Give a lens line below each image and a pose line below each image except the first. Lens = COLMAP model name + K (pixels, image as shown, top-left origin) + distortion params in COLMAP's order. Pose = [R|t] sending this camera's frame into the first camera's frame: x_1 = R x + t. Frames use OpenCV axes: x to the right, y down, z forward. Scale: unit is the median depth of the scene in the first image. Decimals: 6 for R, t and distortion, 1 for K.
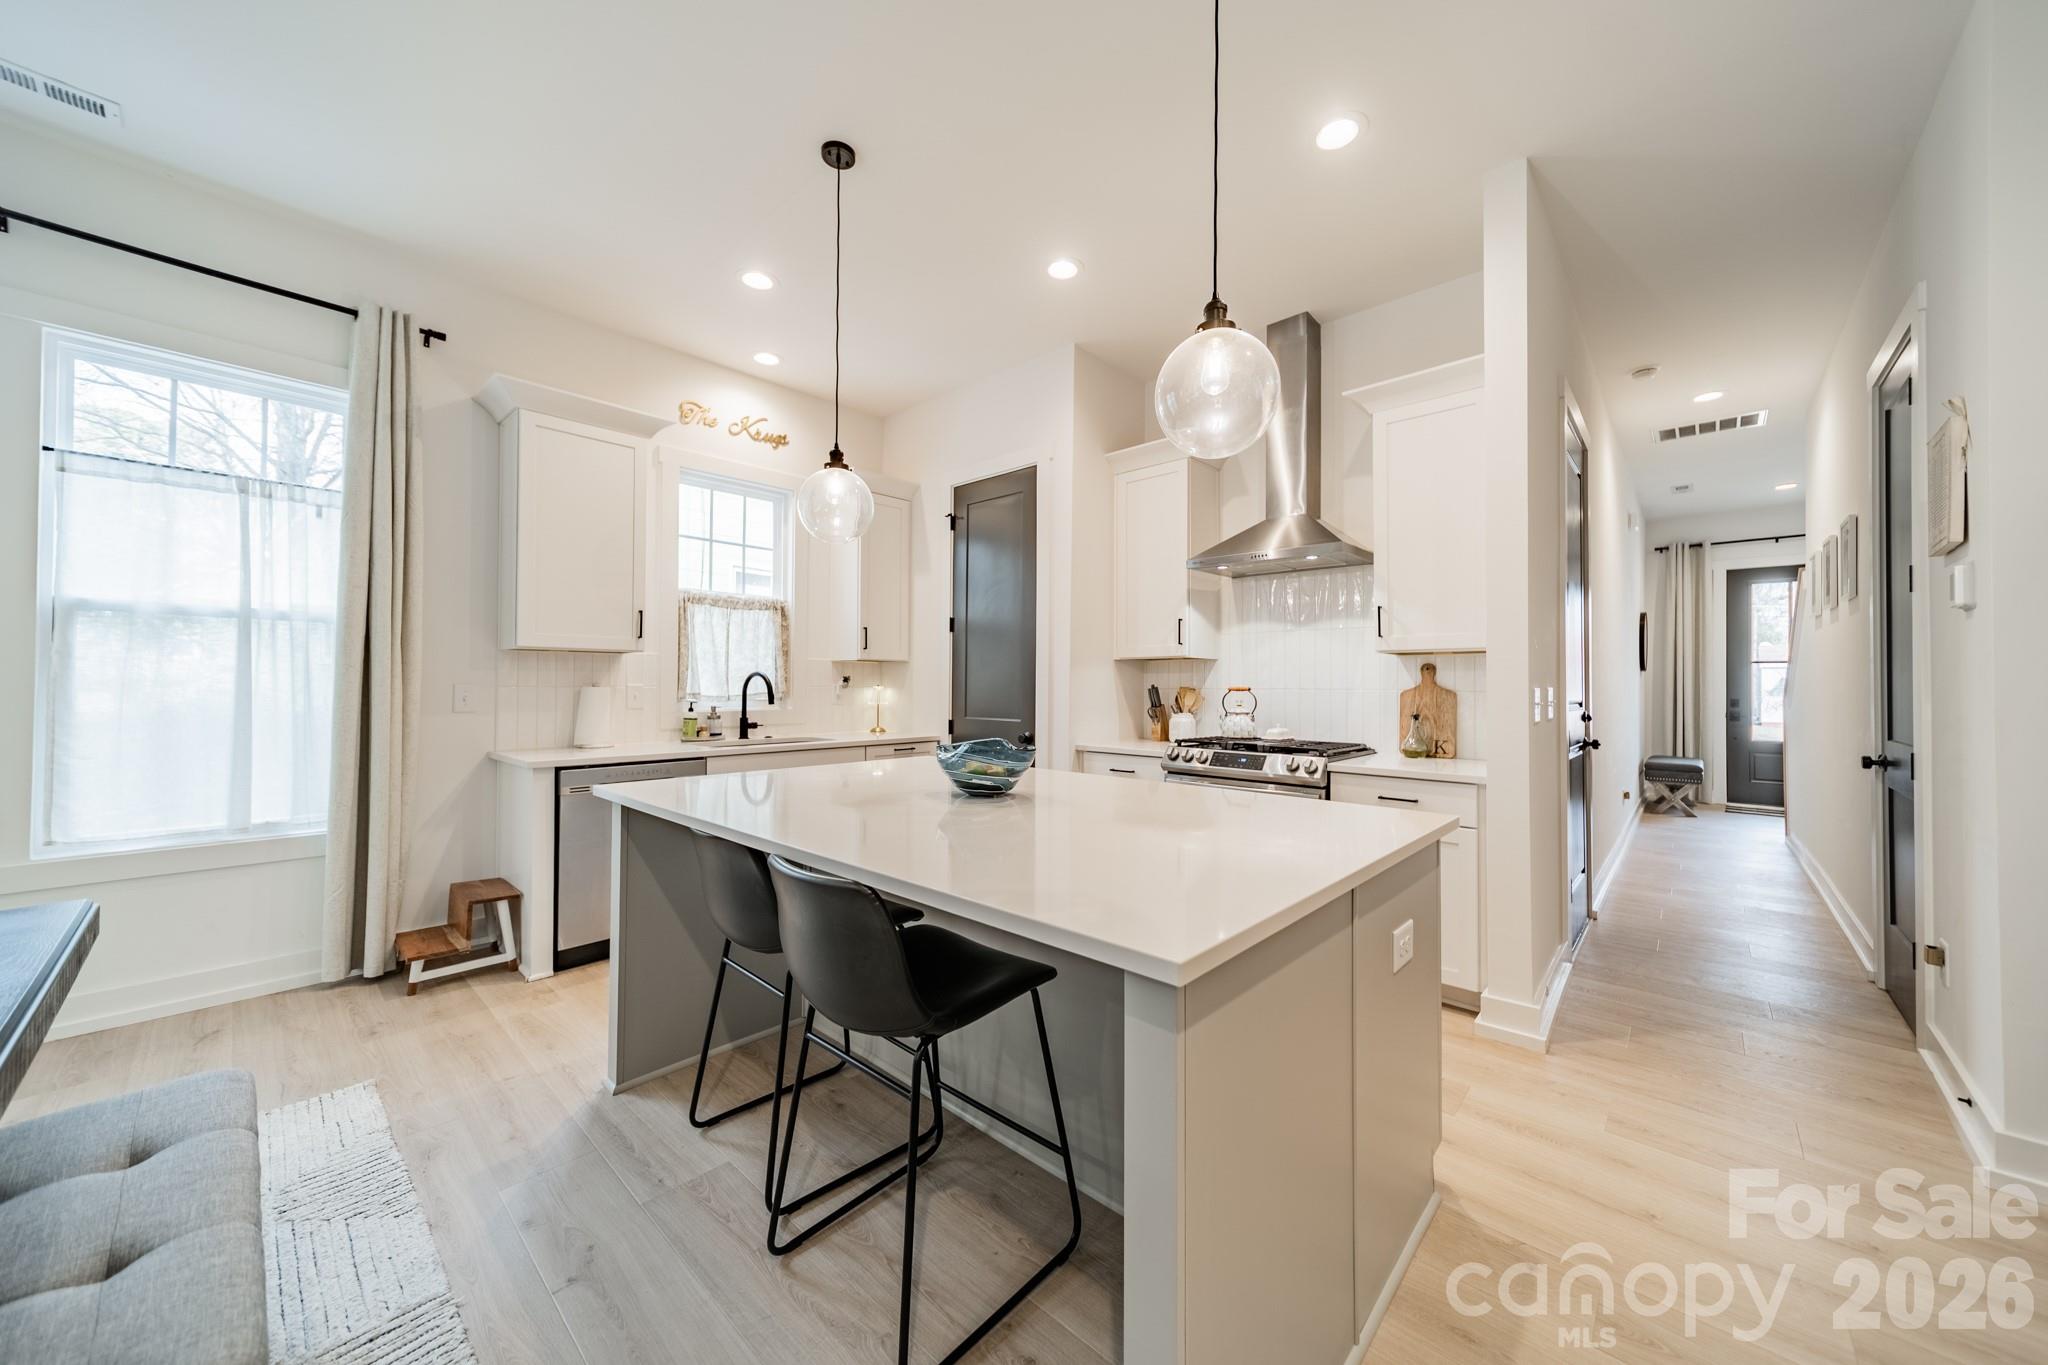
lens RADIAL K [[724.2, 0, 1026.8], [0, 724.2, 673.6], [0, 0, 1]] dist [0.009104, 0.000054]
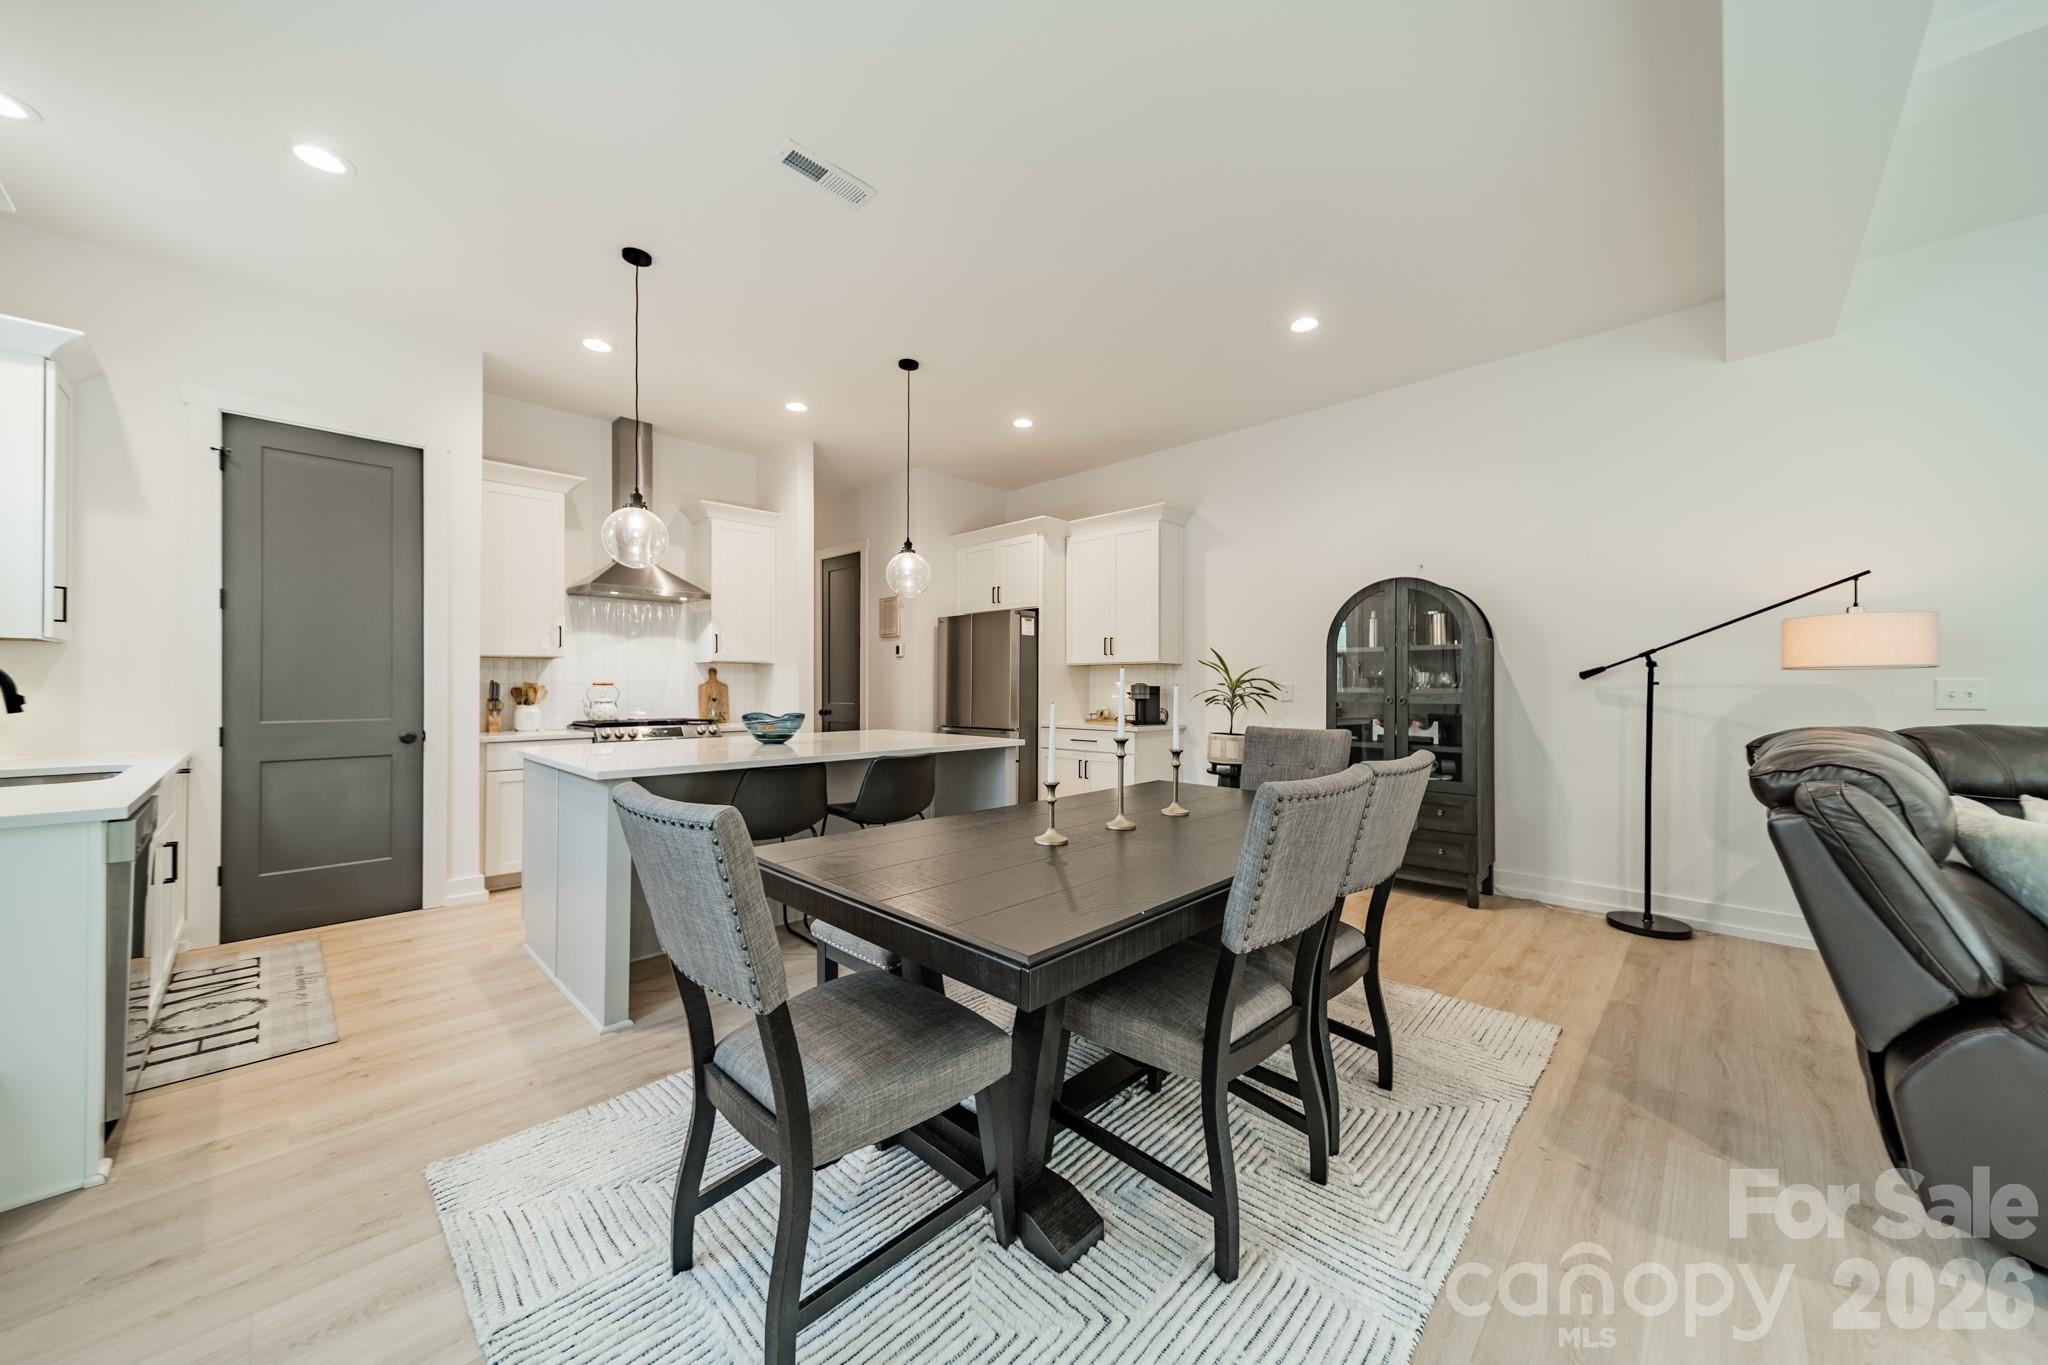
lens RADIAL K [[724.9, 0, 1031.5], [0, 724.9, 684.1], [0, 0, 1]] dist [0.007566, -0.000206]
pose [[0.023600, -0.003995, 0.999714, -0.951486], [-0.016743, 0.999850, 0.004391, 0.002721], [-0.999581, -0.016842, 0.023529, 0.180562]]
